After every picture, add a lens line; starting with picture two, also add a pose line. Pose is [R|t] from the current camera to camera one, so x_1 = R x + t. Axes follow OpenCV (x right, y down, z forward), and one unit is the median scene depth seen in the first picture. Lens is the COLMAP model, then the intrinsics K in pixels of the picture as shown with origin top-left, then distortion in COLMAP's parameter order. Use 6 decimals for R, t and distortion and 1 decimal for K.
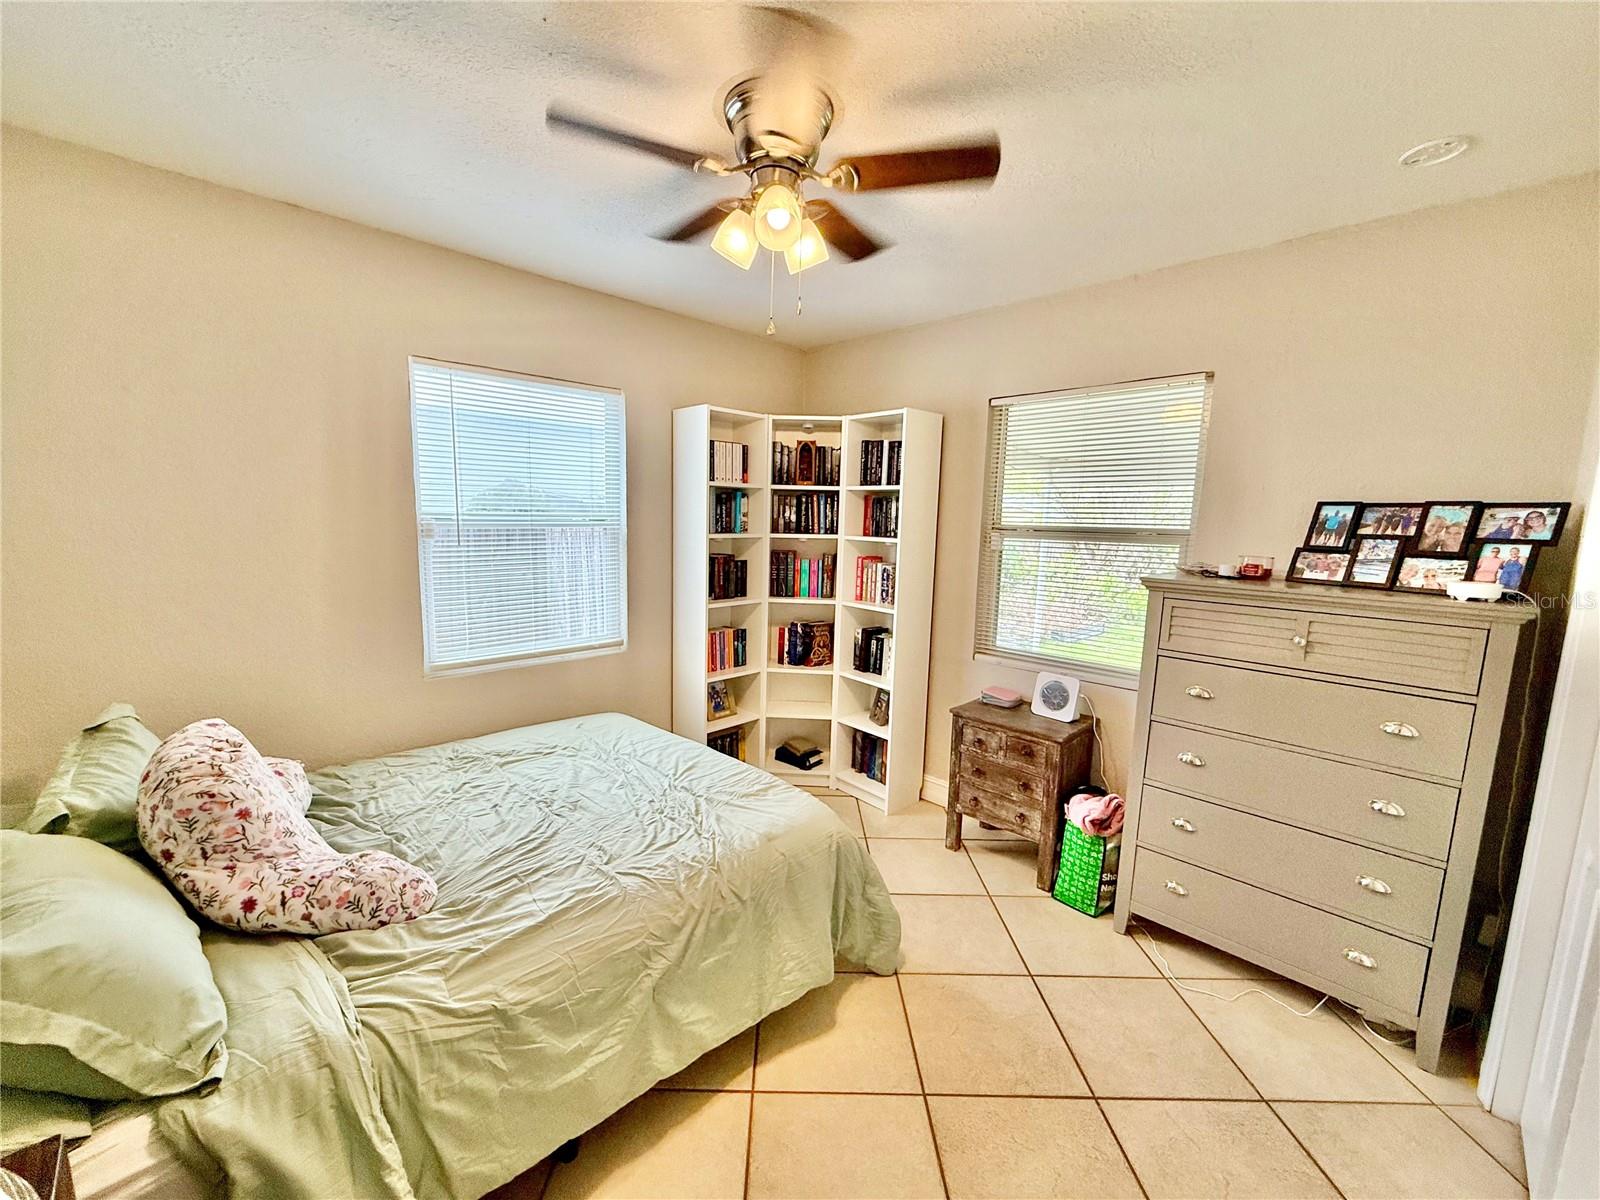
lens RADIAL K [[640.1, 0, 794.2], [0, 640.1, 603.8], [0, 0, 1]] dist [0.000211, 0.000184]
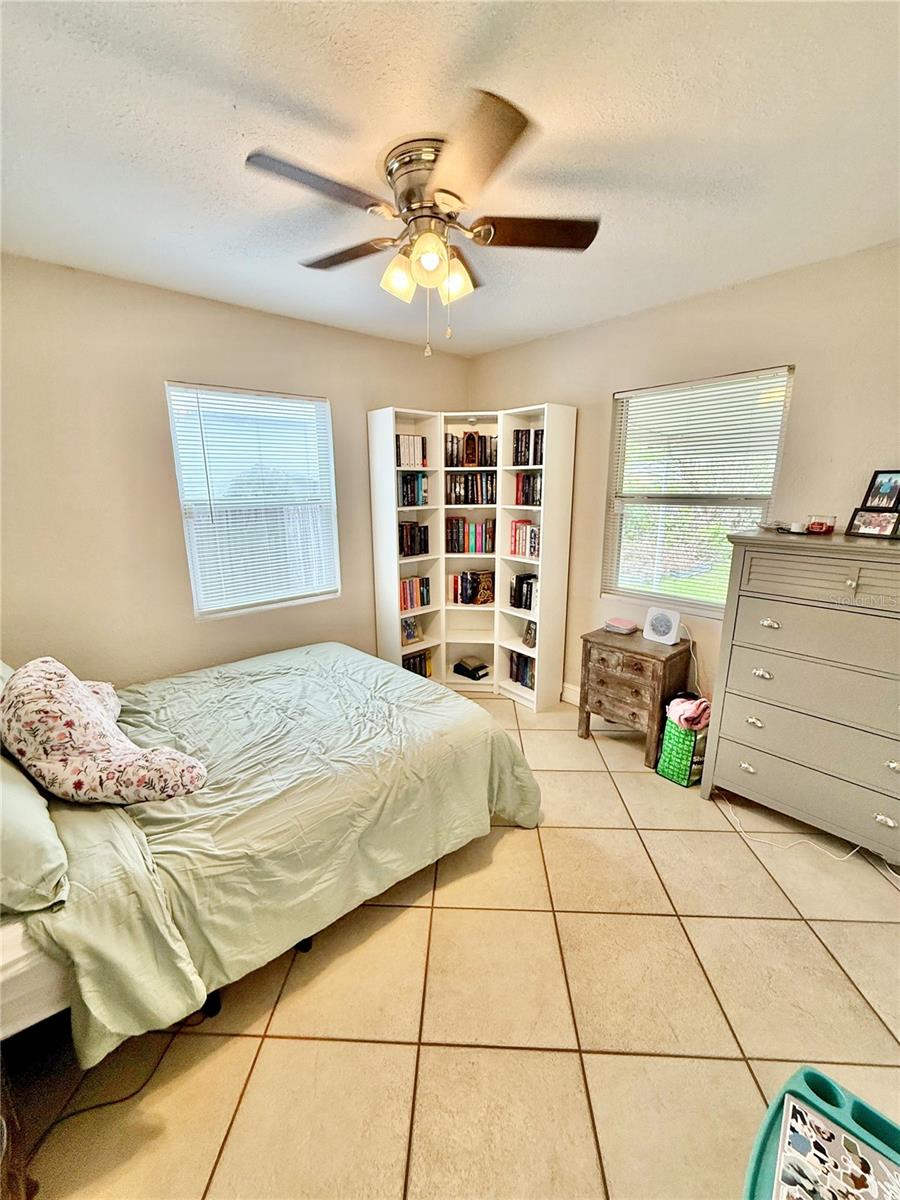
lens RADIAL K [[480.1, 0, 448.6], [0, 480.1, 596.7], [0, 0, 1]] dist [0.000211, 0.000184]
pose [[0.998196, -0.019516, -0.056780, 0.037422], [0.024790, 0.995290, 0.093717, -0.023476], [0.054684, -0.094955, 0.993978, 0.000254]]
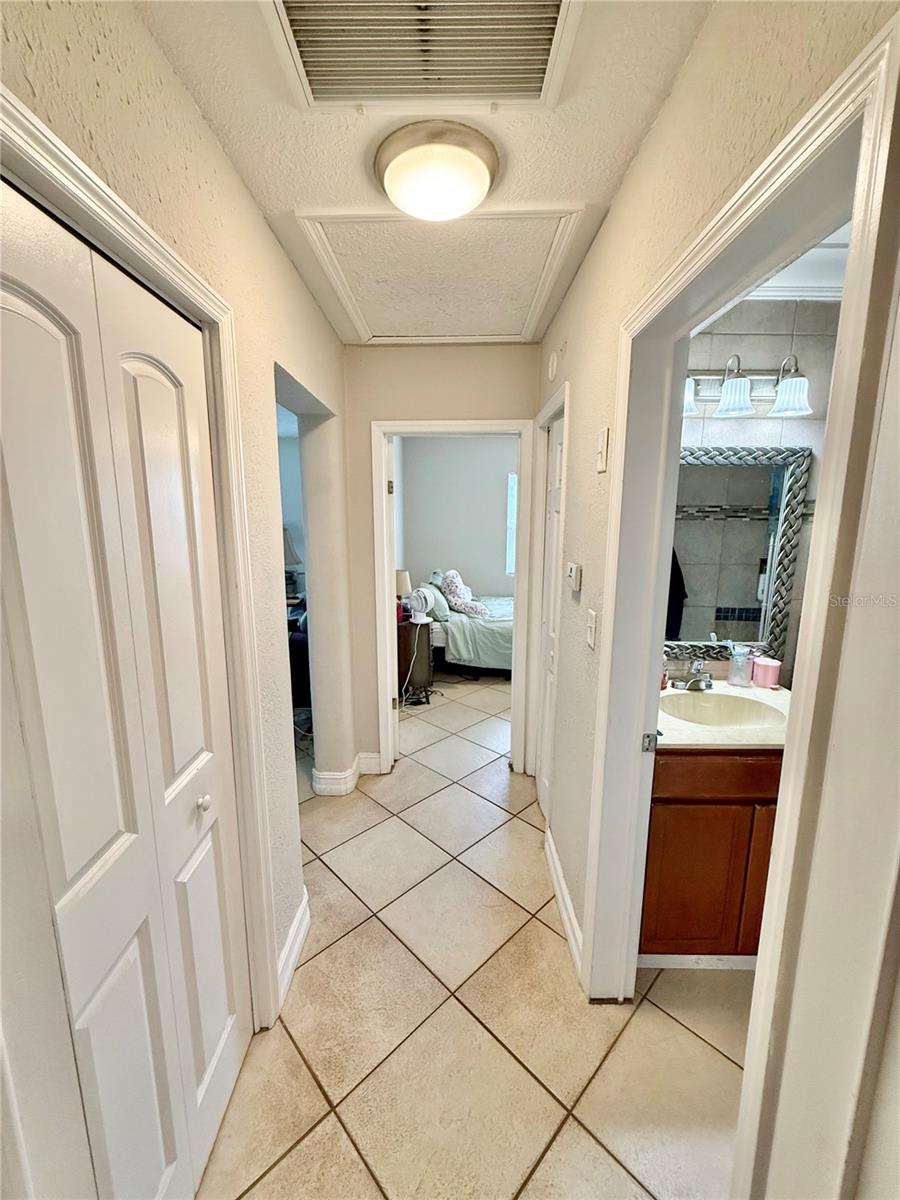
lens RADIAL K [[480.1, 0, 448.6], [0, 480.1, 596.7], [0, 0, 1]] dist [0.000211, 0.000184]
pose [[0.712493, 0.094550, -0.695279, 1.030041], [-0.082031, 0.995309, 0.051290, 0.141900], [0.696867, 0.020491, 0.716907, -1.038721]]
